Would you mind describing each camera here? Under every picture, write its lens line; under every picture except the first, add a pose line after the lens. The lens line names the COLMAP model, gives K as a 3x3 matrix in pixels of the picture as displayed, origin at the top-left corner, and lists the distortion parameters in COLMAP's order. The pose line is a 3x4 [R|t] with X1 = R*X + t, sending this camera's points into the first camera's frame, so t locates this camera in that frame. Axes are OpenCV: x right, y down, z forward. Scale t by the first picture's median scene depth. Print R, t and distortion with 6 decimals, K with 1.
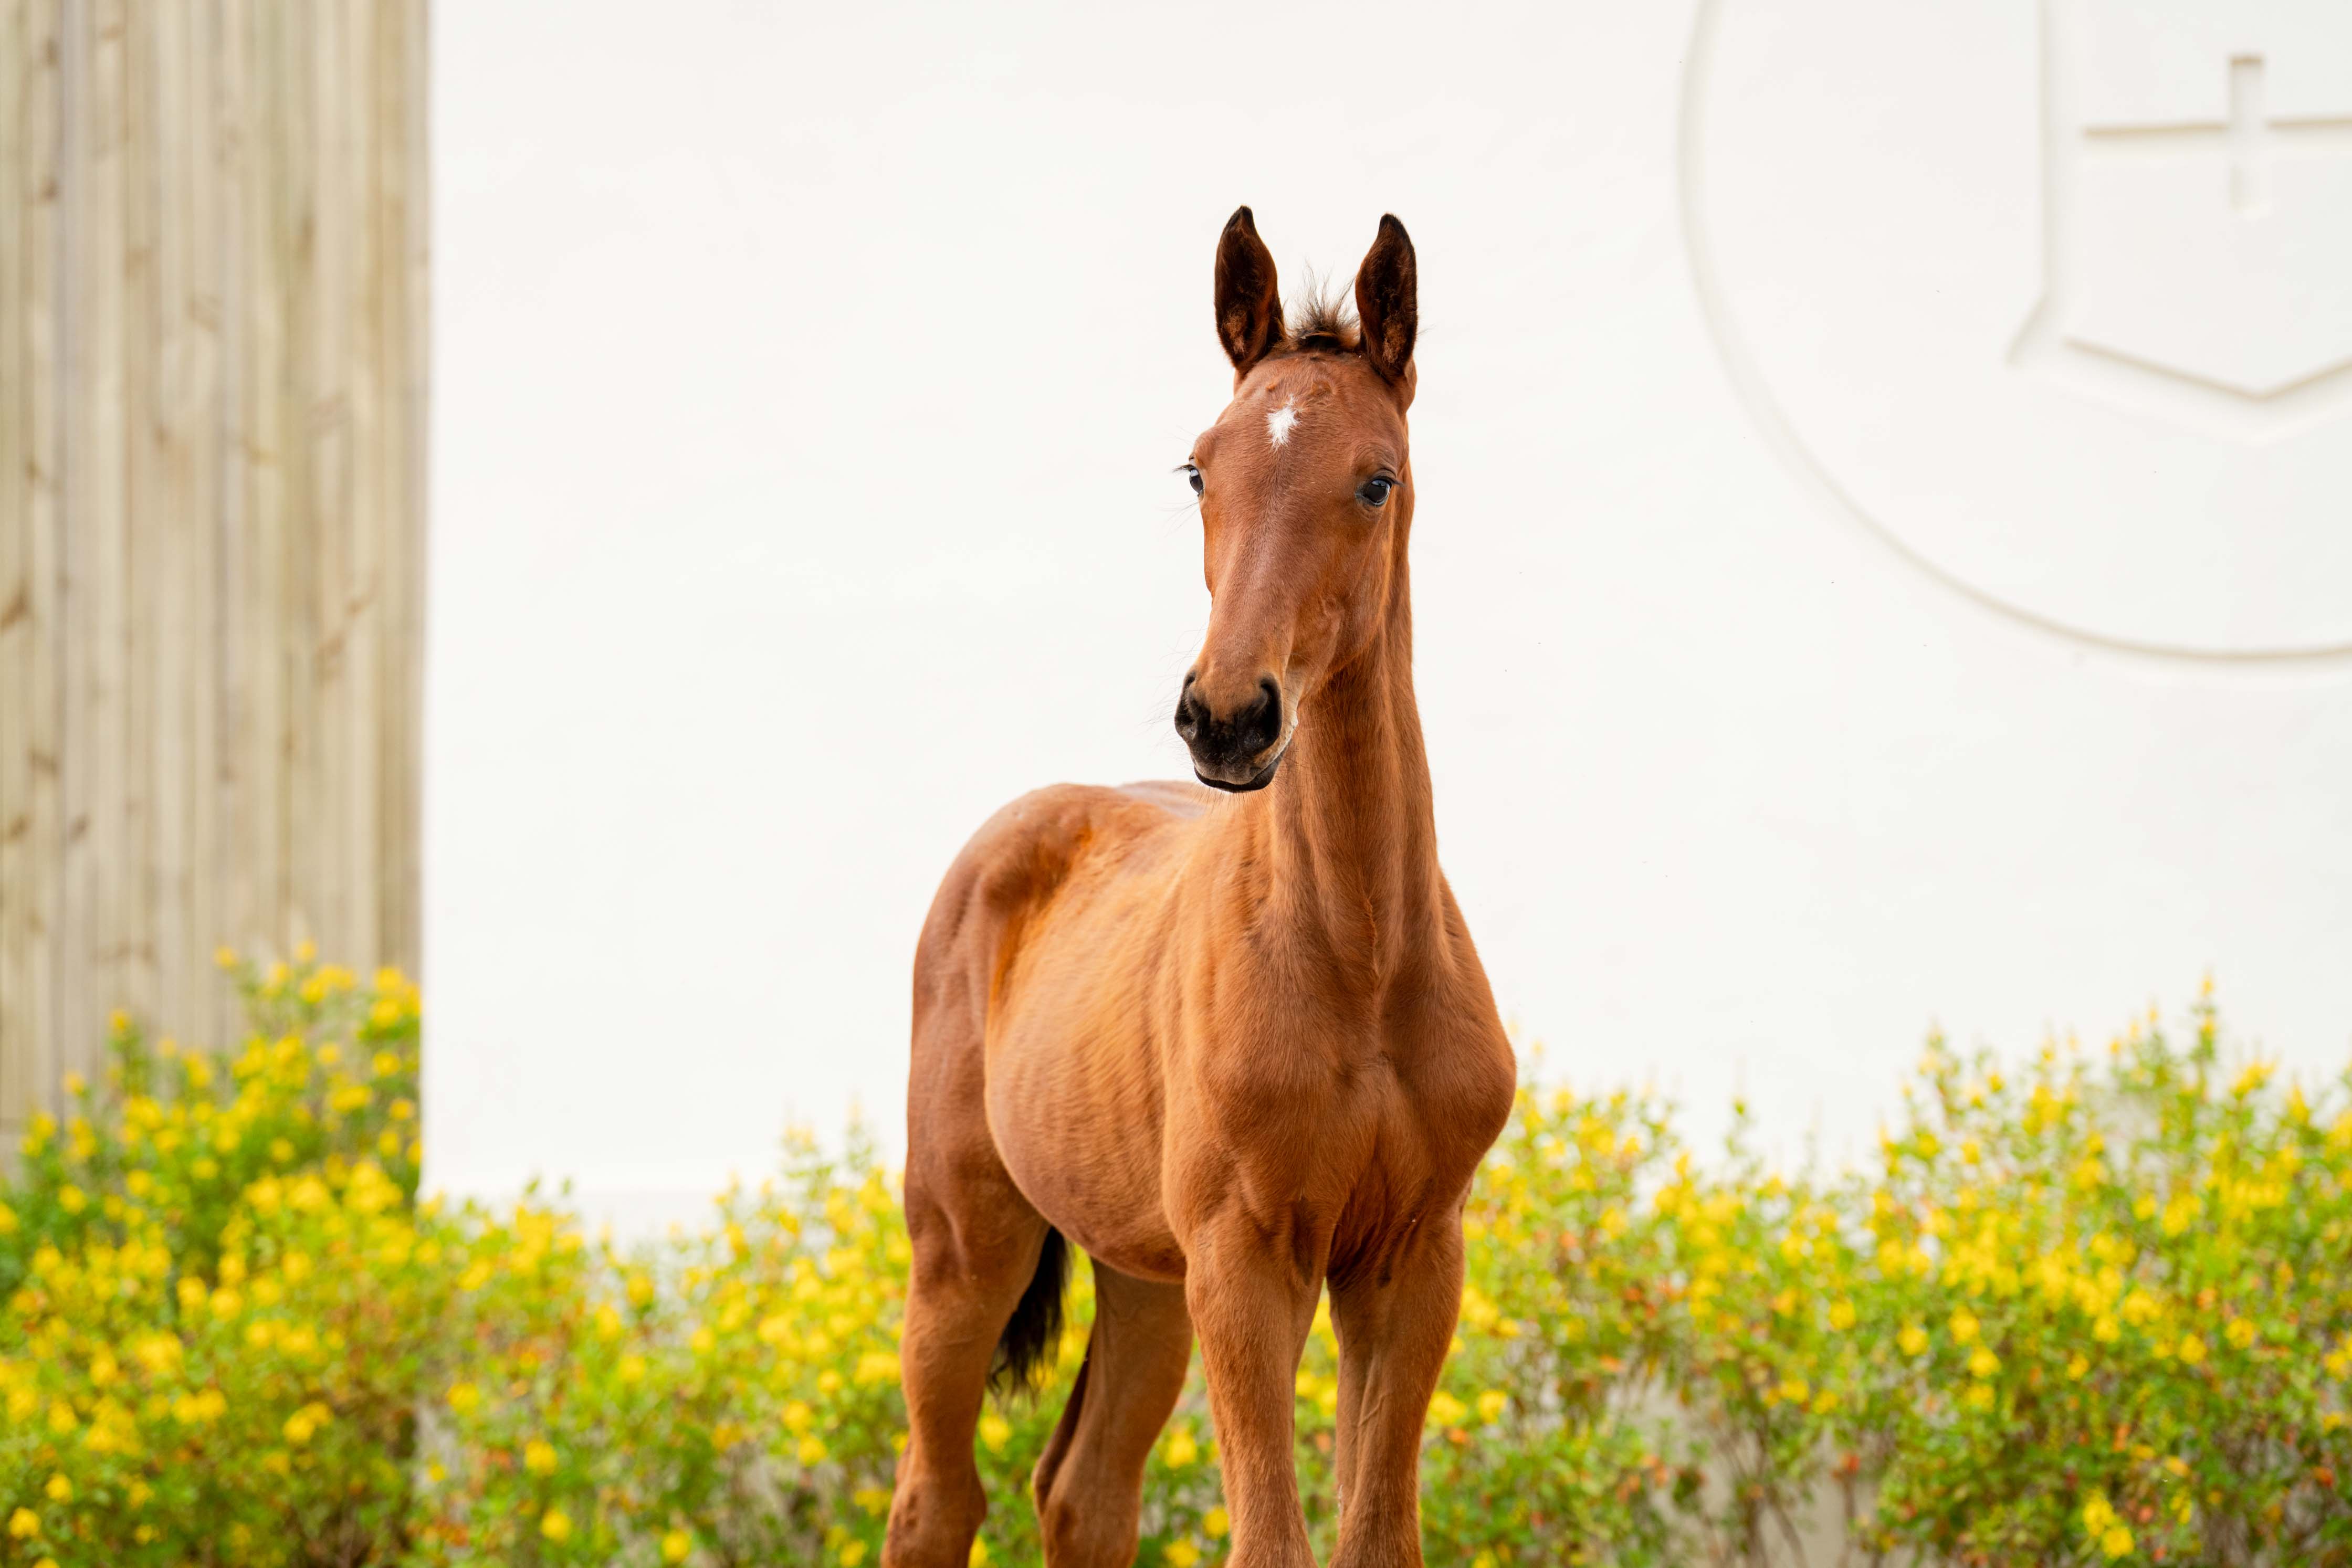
lens RADIAL K [[5976.5, 0, 1142.5], [0, 5976.5, 821.7], [0, 0, 1]] dist [0.276376, 0.000000]
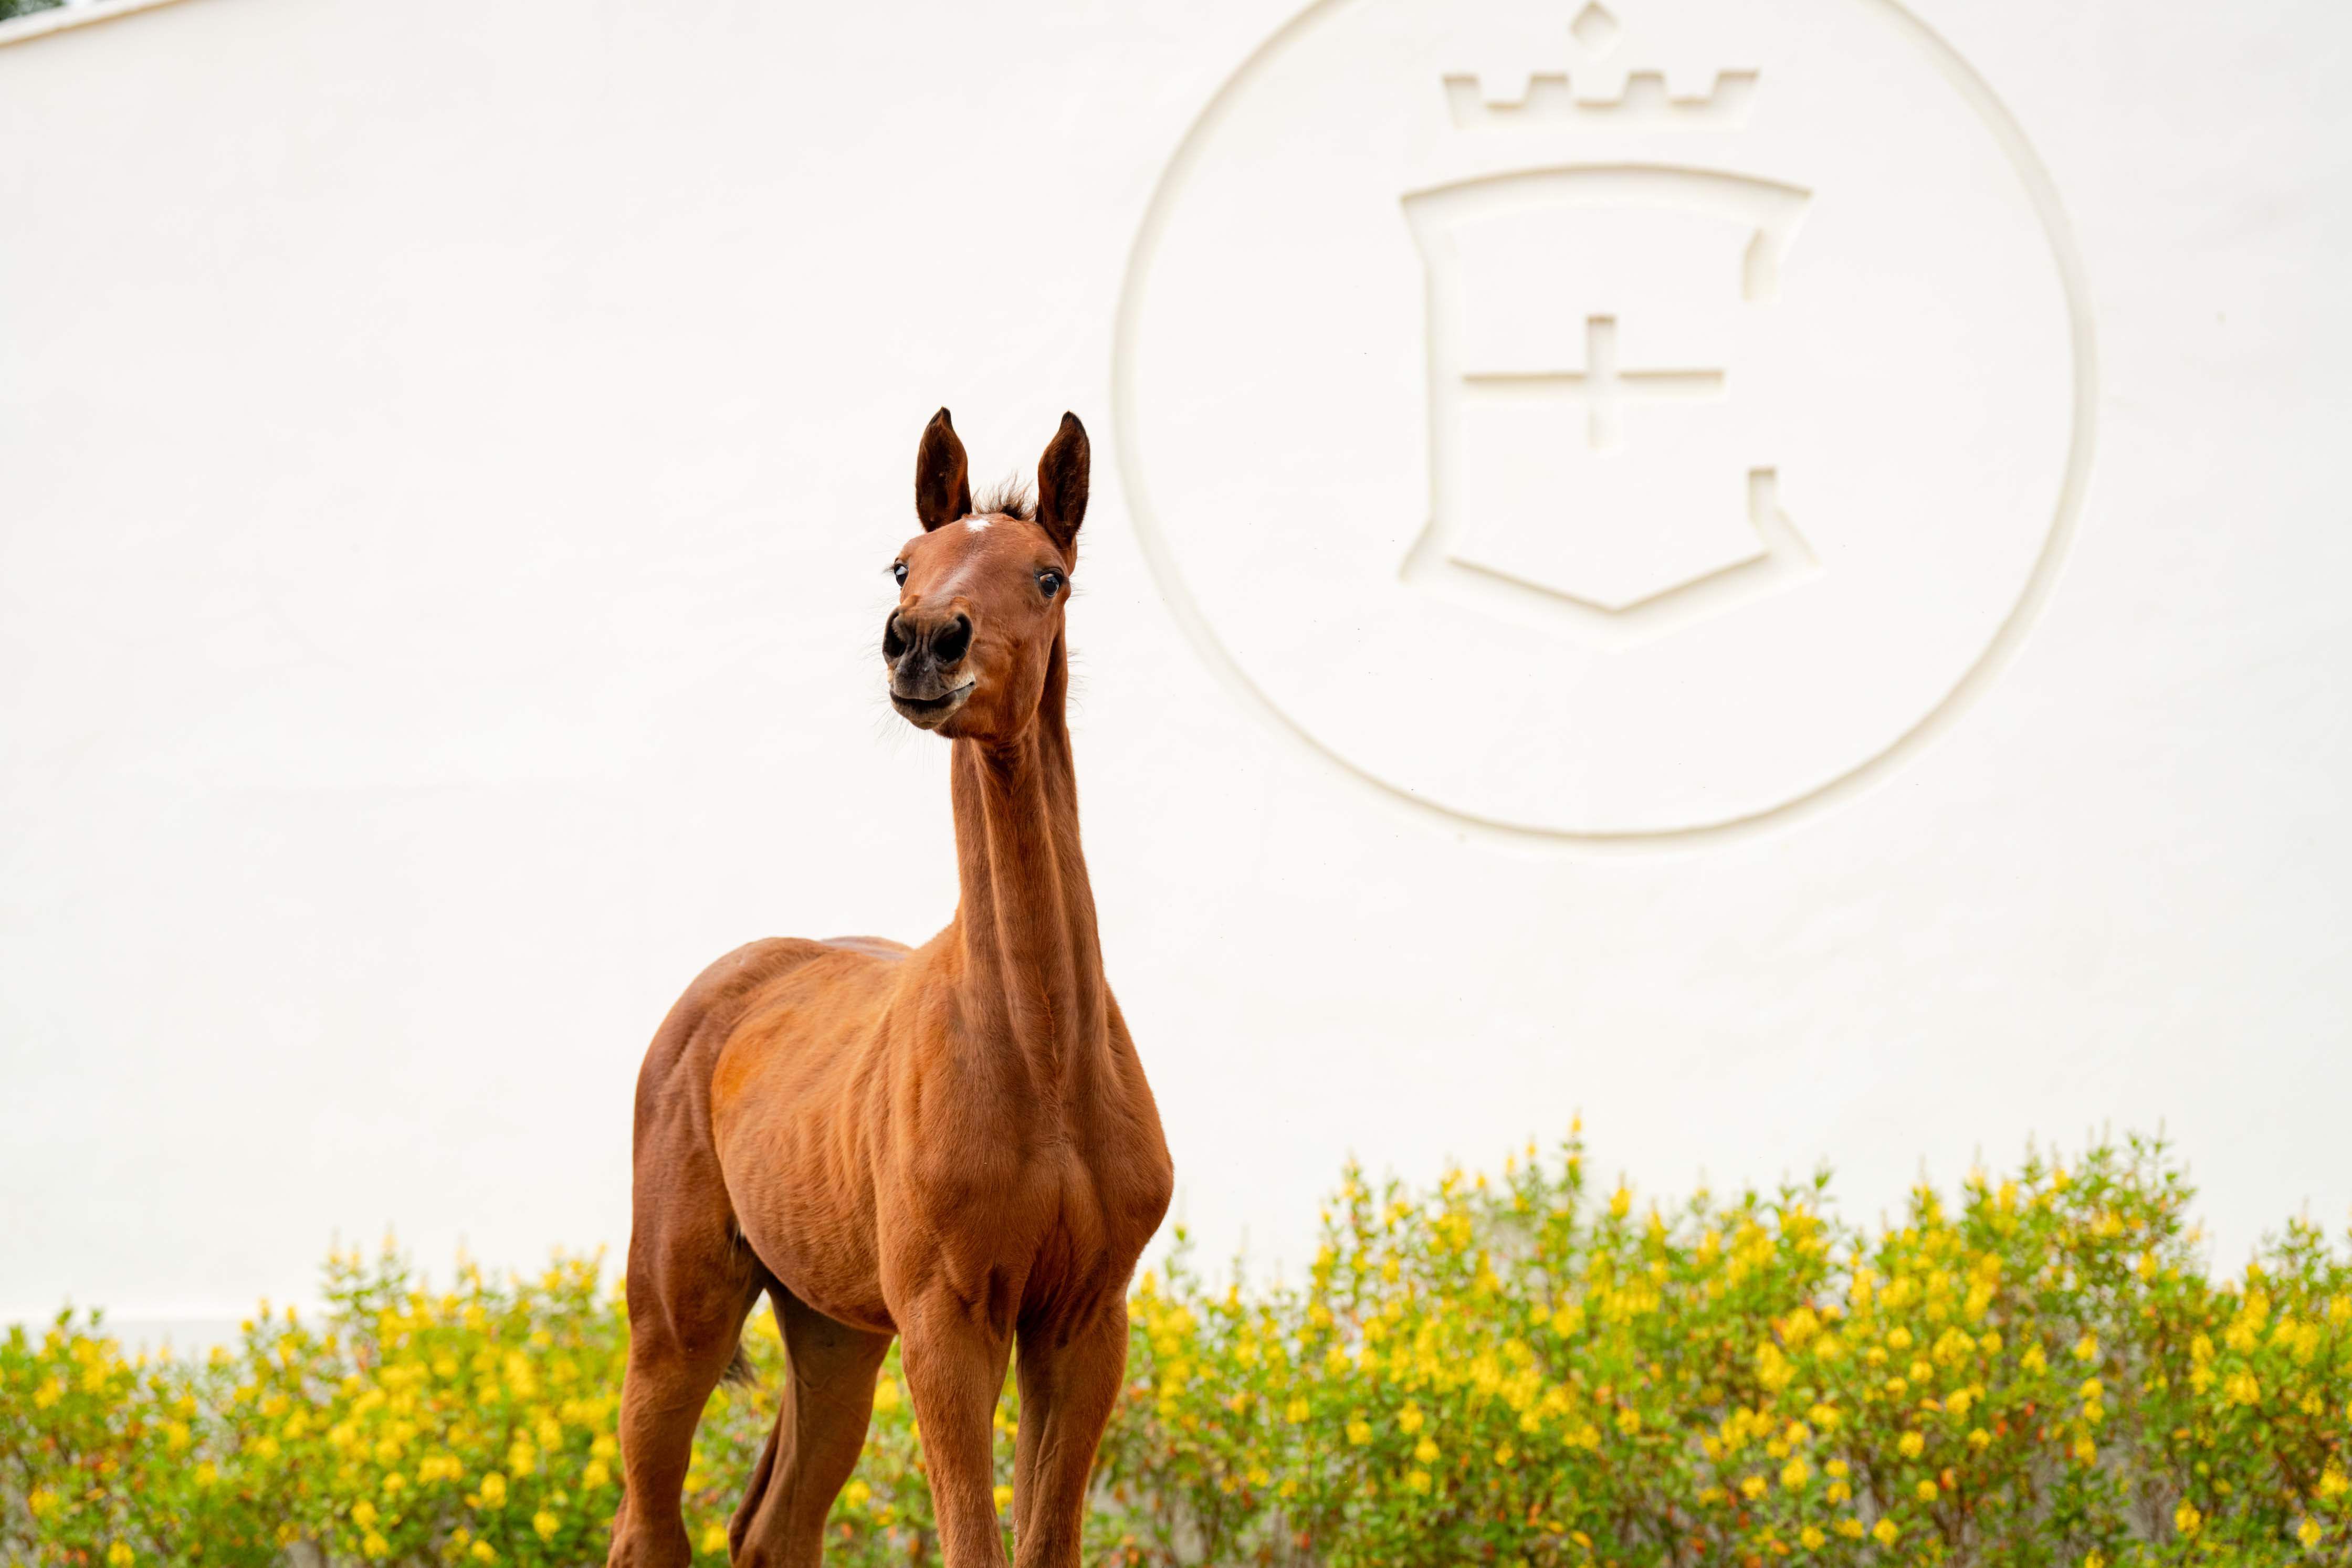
lens RADIAL K [[6034.2, 0, 1175.2], [0, 6034.2, 787.0], [0, 0, 1]] dist [0.430652, 0.000000]
pose [[0.986805, 0.009511, 0.161634, -0.088026], [-0.003292, 0.999245, -0.038702, 0.008229], [-0.161880, 0.037659, 0.986092, -0.126812]]
